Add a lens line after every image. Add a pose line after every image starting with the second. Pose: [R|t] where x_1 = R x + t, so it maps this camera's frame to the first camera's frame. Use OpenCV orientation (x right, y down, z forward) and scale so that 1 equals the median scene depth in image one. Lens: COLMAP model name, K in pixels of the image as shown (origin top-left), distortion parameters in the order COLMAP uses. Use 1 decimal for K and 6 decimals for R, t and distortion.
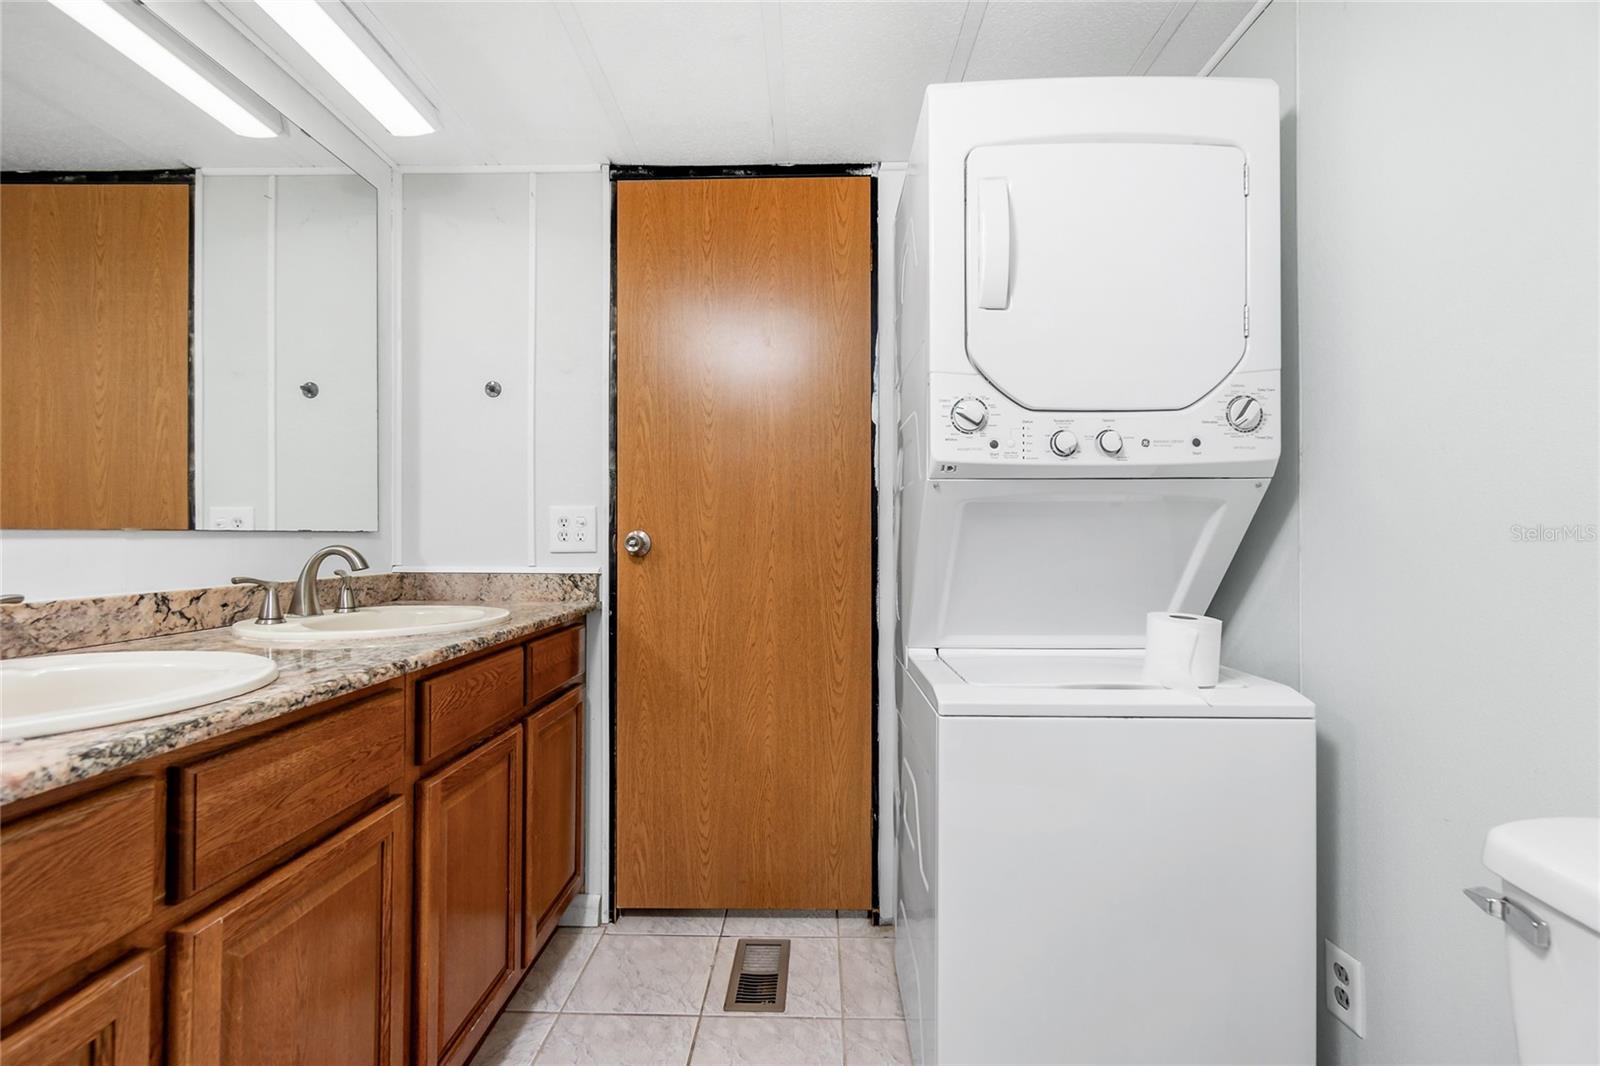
lens RADIAL K [[702.4, 0, 801.7], [0, 702.4, 528.0], [0, 0, 1]] dist [-0.001104, 0.000554]
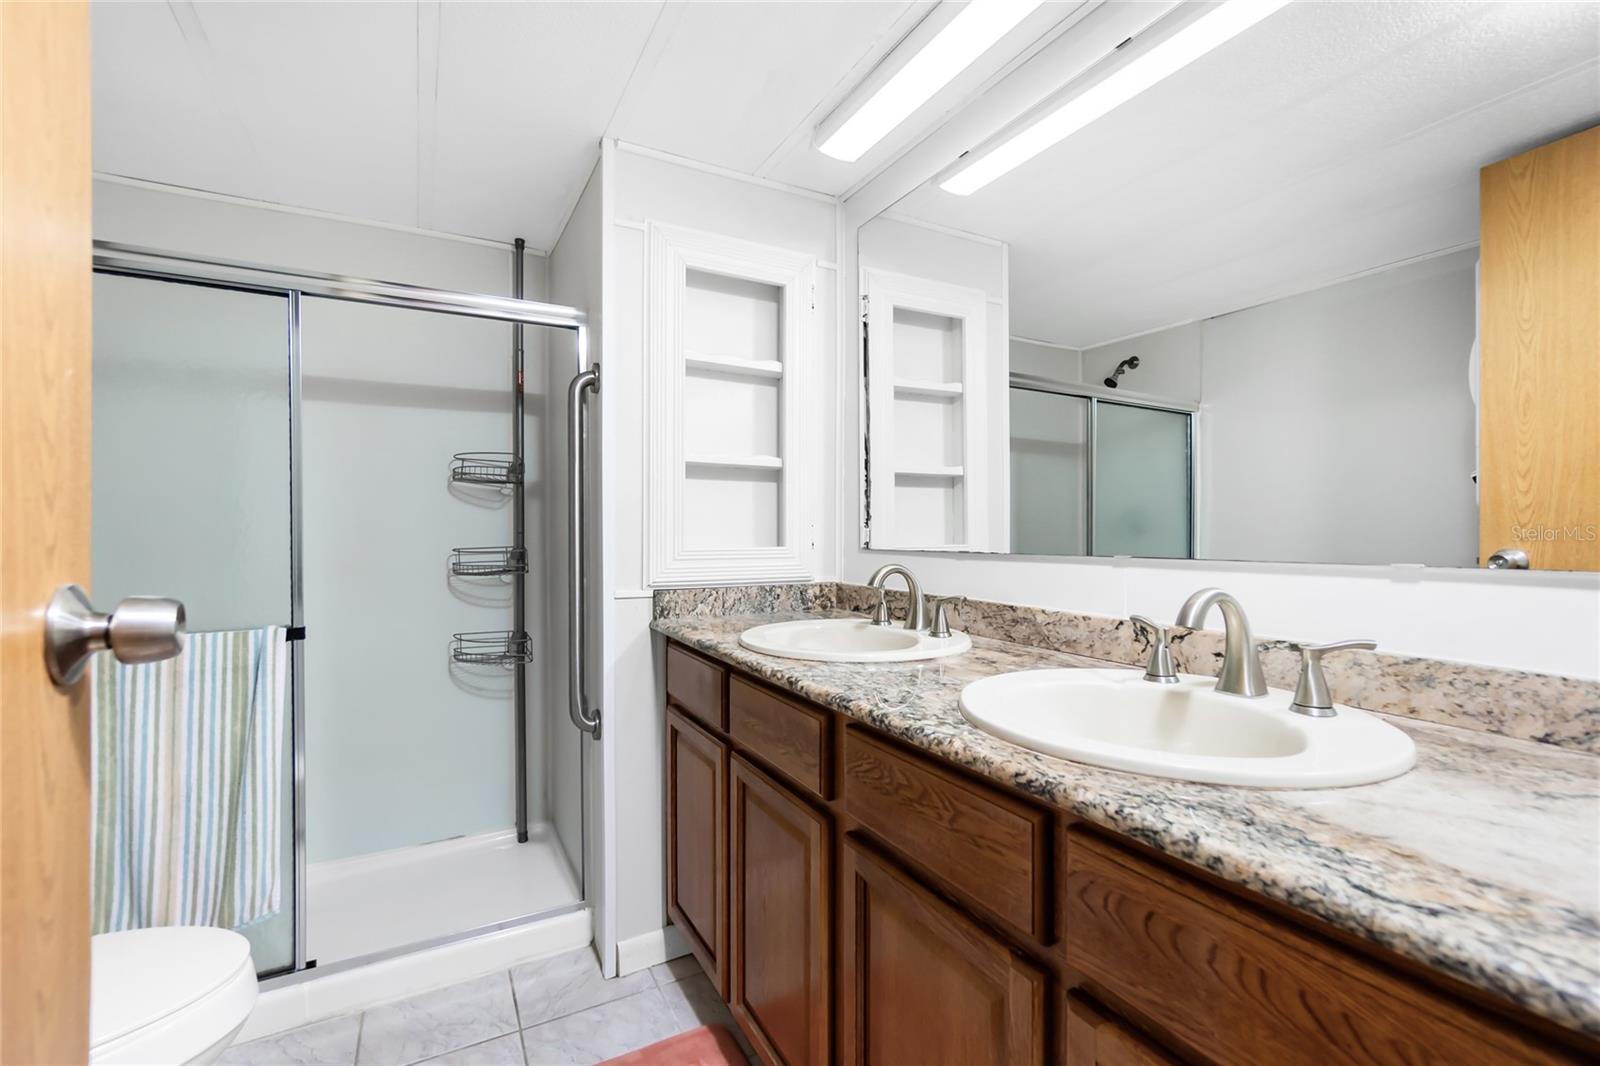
lens RADIAL K [[702.4, 0, 801.7], [0, 702.4, 528.0], [0, 0, 1]] dist [-0.001104, 0.000554]
pose [[-0.867857, 0.000640, -0.496814, -0.017081], [0.008807, 0.999862, -0.014097, -0.031293], [0.496737, -0.016610, -0.867742, 1.697643]]
